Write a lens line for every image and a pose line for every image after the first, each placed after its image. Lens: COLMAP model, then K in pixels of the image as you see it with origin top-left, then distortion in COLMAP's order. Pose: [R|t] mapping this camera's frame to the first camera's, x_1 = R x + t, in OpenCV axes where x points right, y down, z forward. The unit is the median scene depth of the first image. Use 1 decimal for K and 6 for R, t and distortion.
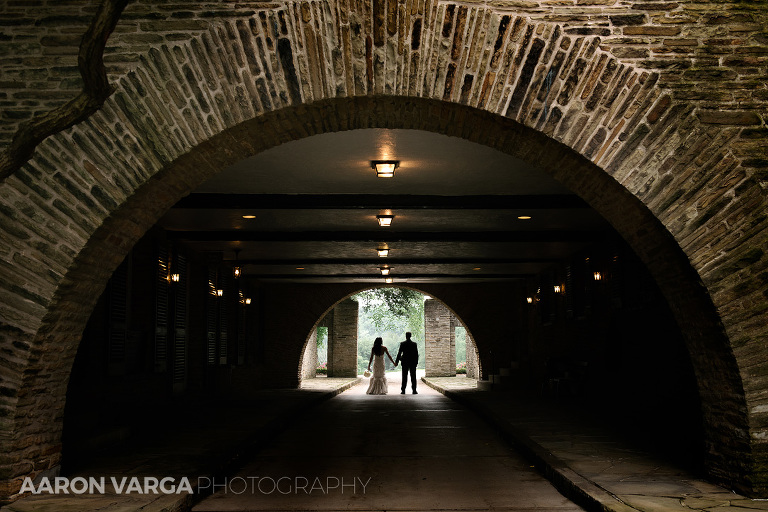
lens RADIAL K [[1021.6, 0, 384.0], [0, 1021.6, 256.0], [0, 0, 1]] dist [-0.008097, -0.019223]
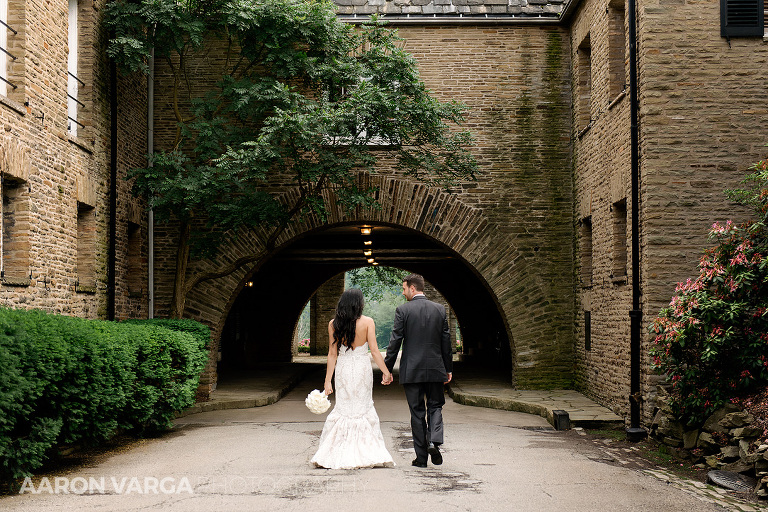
lens RADIAL K [[1526.6, 0, 384.0], [0, 1526.6, 256.0], [0, 0, 1]] dist [-0.002759, 0.085568]
pose [[0.999984, -0.004548, 0.003223, 0.035099], [0.004385, 0.998799, 0.048809, -0.245159], [-0.003441, -0.048794, 0.998803, -2.461210]]
